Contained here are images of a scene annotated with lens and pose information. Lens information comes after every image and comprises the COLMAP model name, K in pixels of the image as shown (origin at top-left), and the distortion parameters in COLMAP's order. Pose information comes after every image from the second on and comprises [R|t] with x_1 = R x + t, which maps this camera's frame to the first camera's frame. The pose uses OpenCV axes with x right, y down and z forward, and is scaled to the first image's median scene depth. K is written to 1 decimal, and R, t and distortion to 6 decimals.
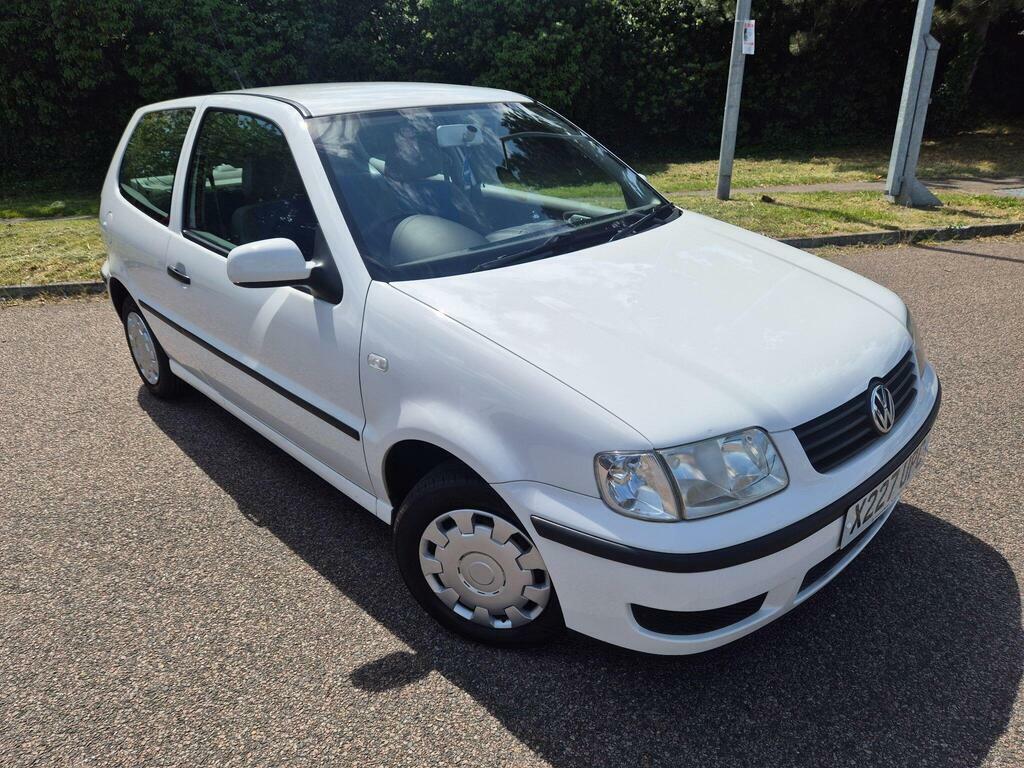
lens RADIAL K [[683.4, 0, 508.0], [0, 683.4, 392.0], [0, 0, 1]] dist [0.068175, -0.059395]
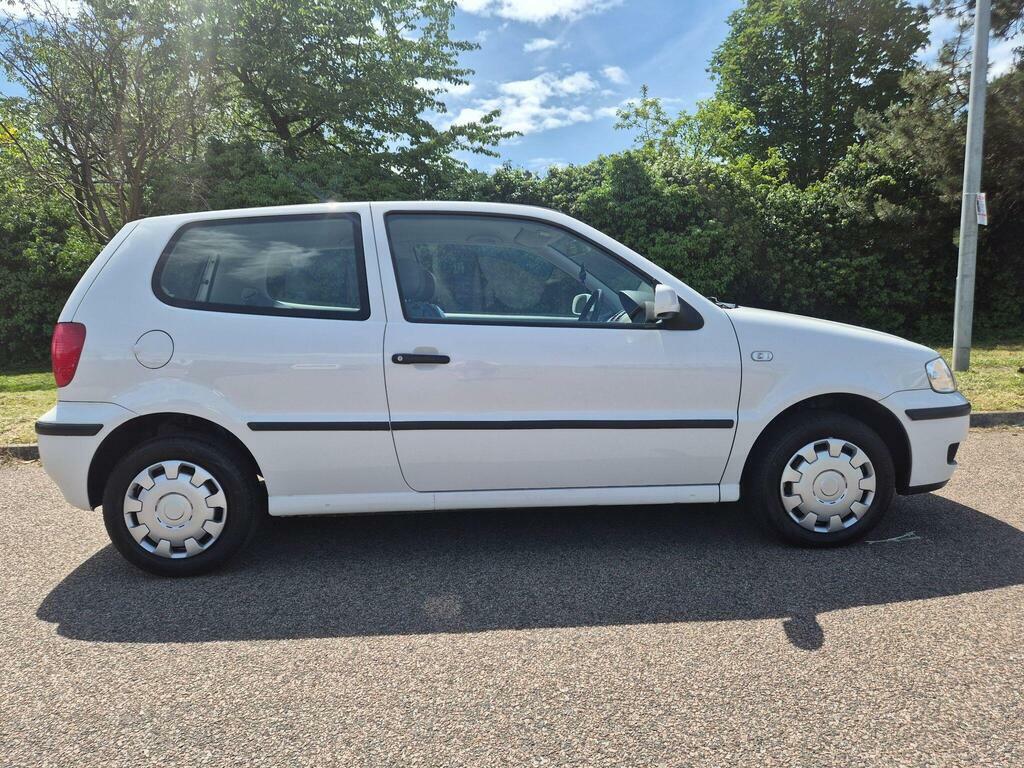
lens RADIAL K [[683.4, 0, 502.8], [0, 683.4, 393.2], [0, 0, 1]] dist [0.068175, -0.059395]
pose [[0.994386, 0.014816, -0.104767, -0.122584], [-0.044108, 0.958057, -0.283161, 0.016933], [0.096177, 0.286193, 0.953333, 0.065711]]
